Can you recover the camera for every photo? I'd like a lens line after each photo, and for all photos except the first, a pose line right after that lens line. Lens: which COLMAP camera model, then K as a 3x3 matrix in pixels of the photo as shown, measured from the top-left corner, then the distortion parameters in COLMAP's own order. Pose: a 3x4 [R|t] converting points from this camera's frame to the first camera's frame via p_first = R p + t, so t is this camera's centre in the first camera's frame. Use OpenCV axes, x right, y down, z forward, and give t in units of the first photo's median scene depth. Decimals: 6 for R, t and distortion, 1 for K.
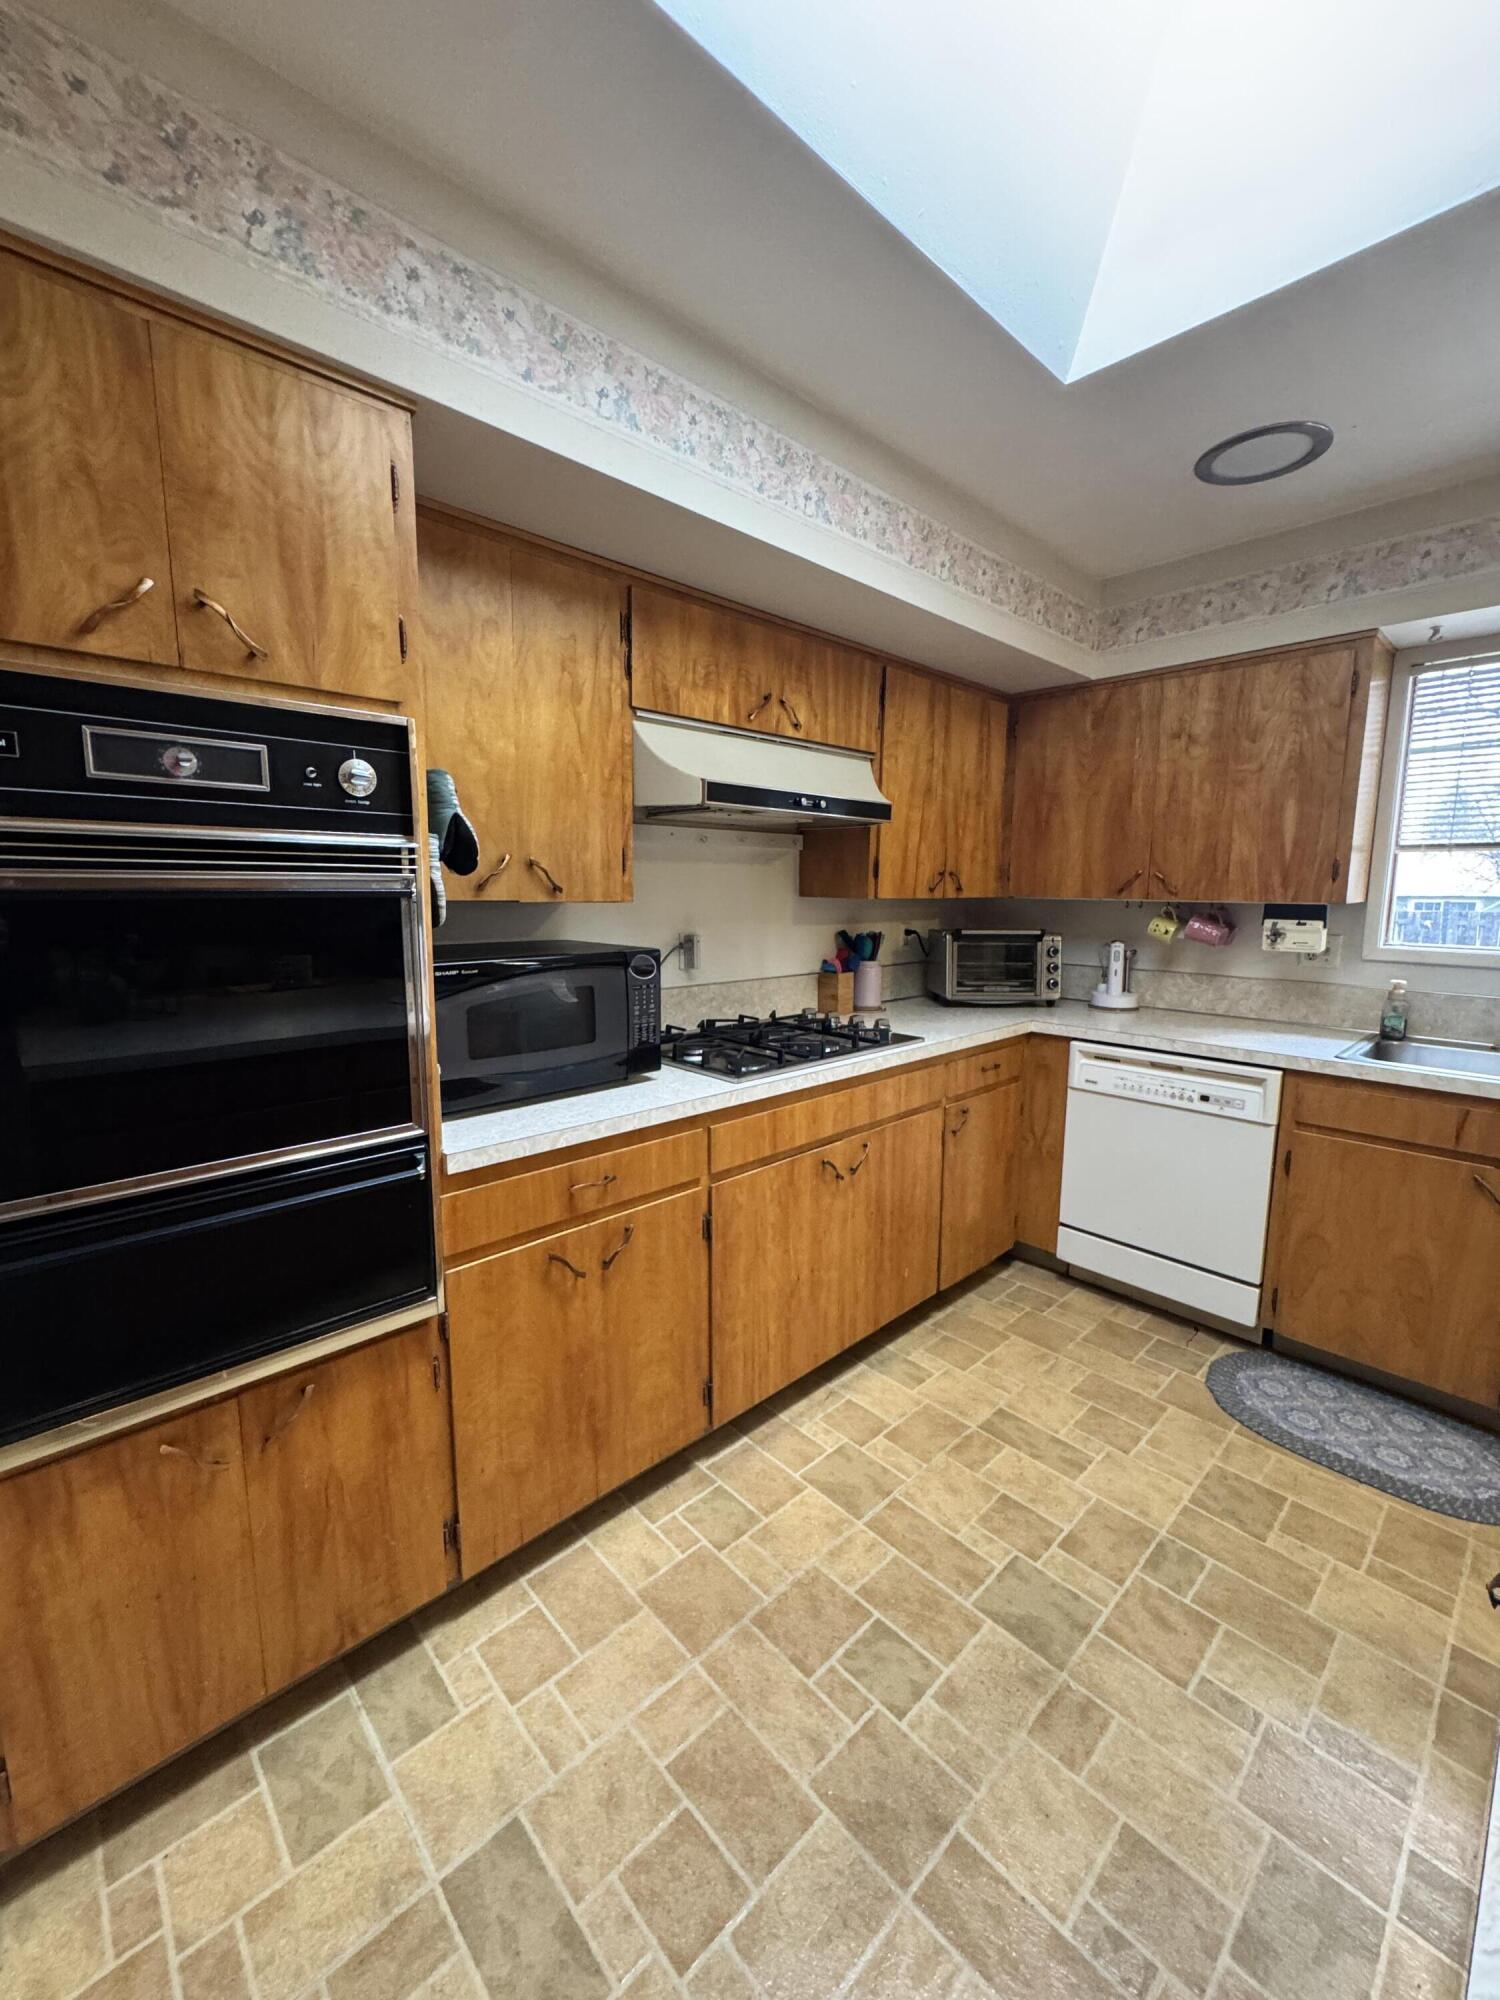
lens RADIAL K [[797.2, 0, 754.5], [0, 797.2, 996.4], [0, 0, 1]] dist [-0.002669, 0.000428]
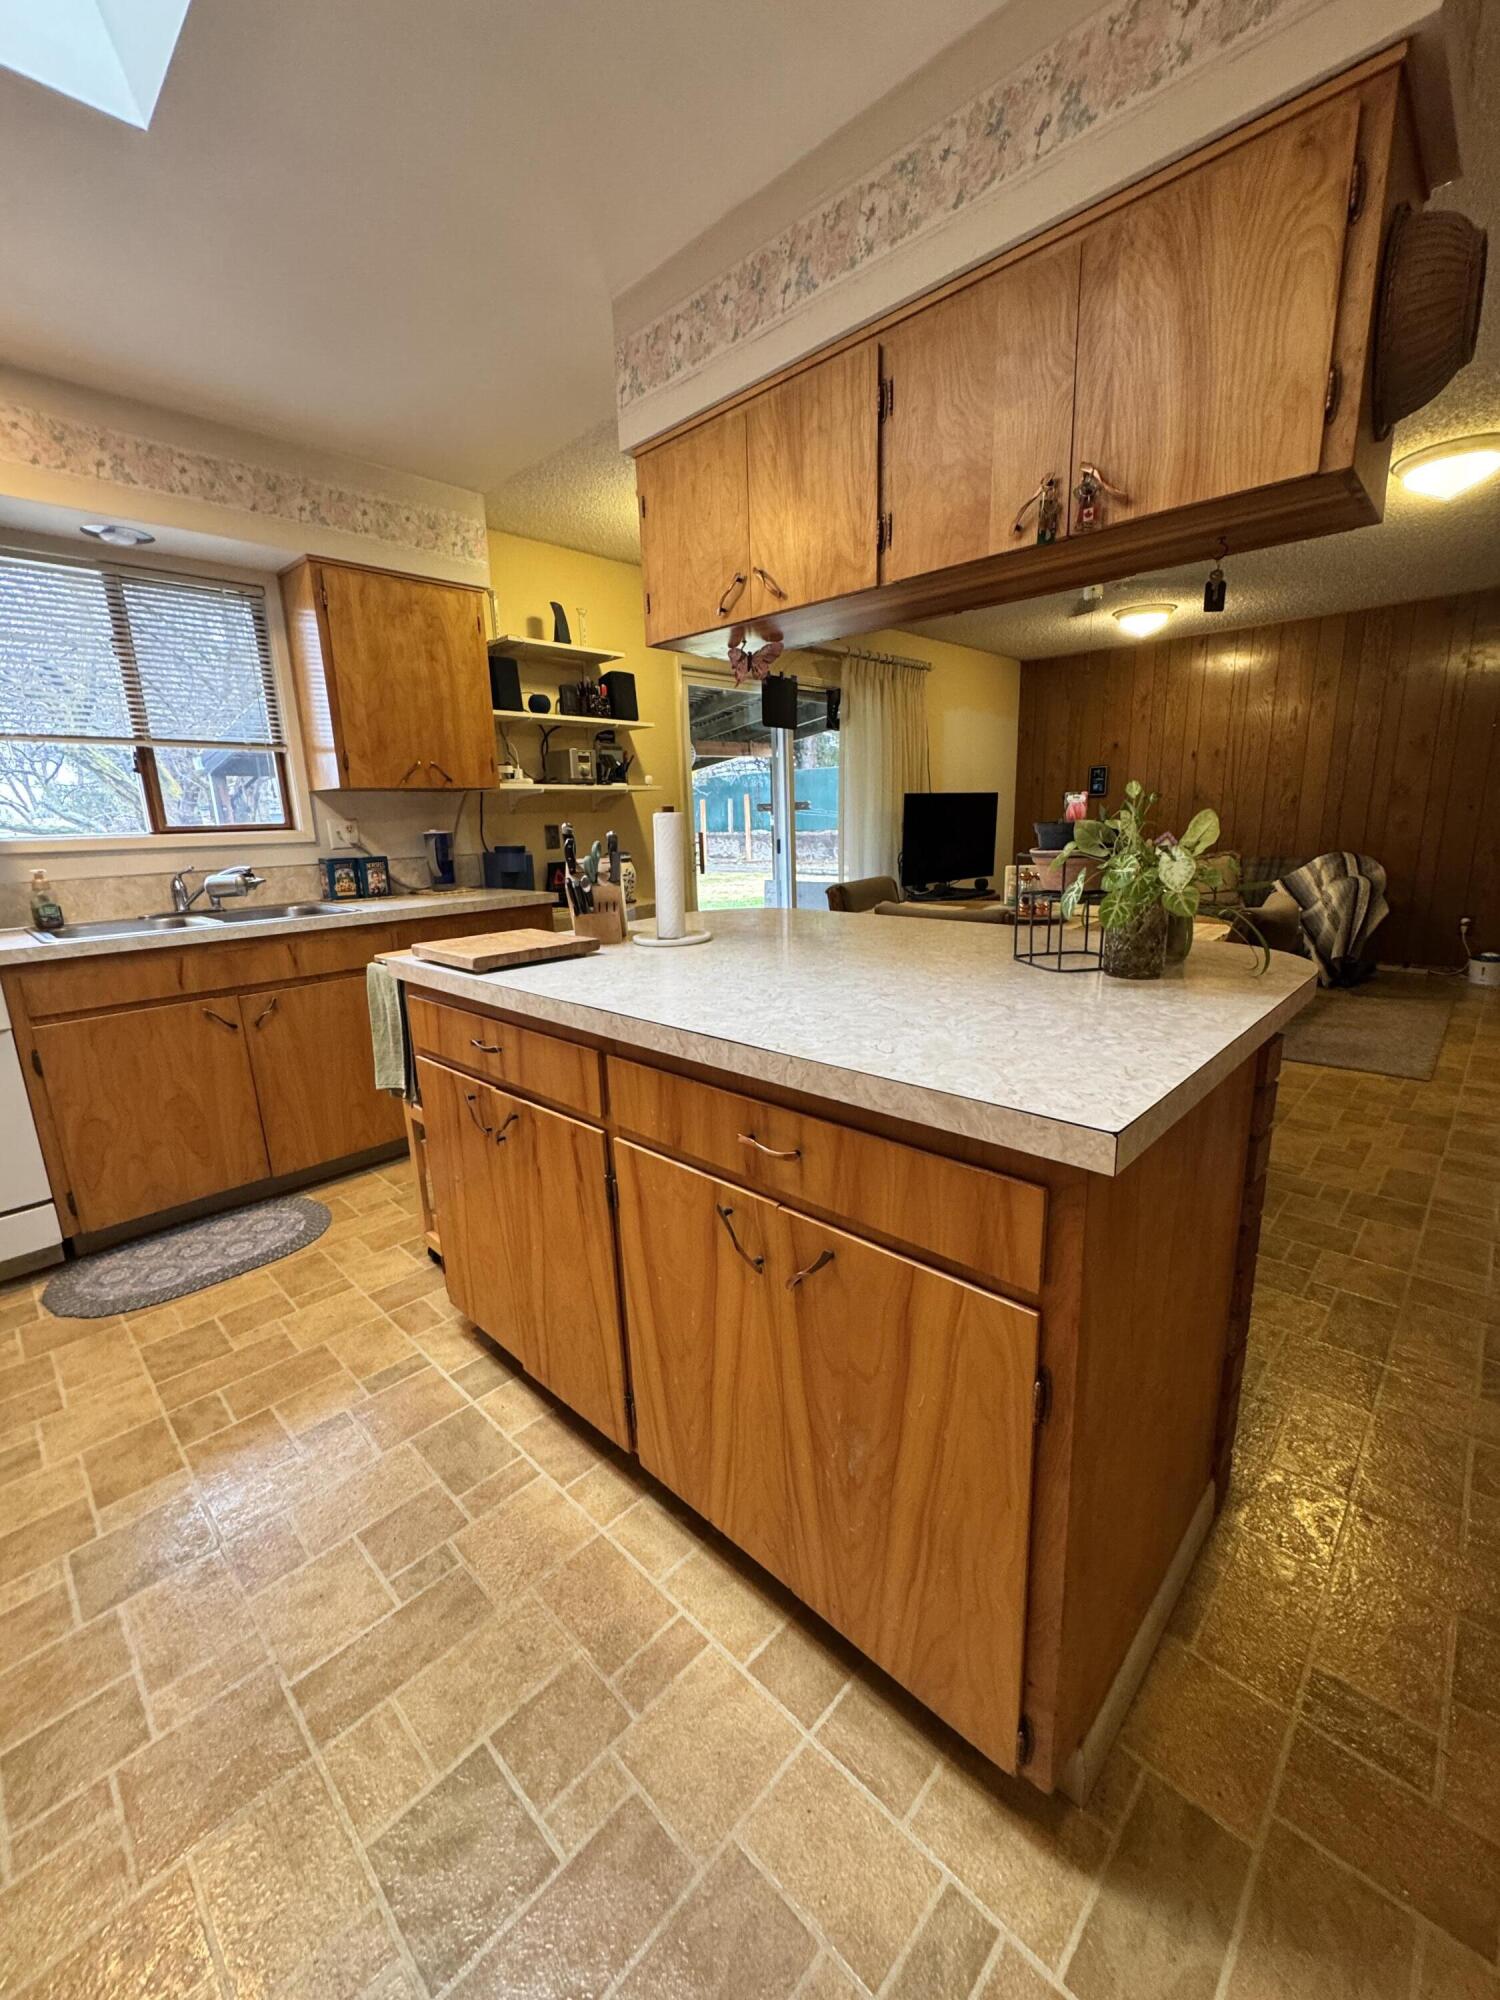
lens RADIAL K [[797.2, 0, 752.7], [0, 797.2, 996.4], [0, 0, 1]] dist [-0.002669, 0.000428]
pose [[-0.050987, -0.226035, 0.972784, -0.312462], [0.165783, 0.958621, 0.231433, 0.062527], [-0.984843, 0.173071, -0.011405, 0.178793]]
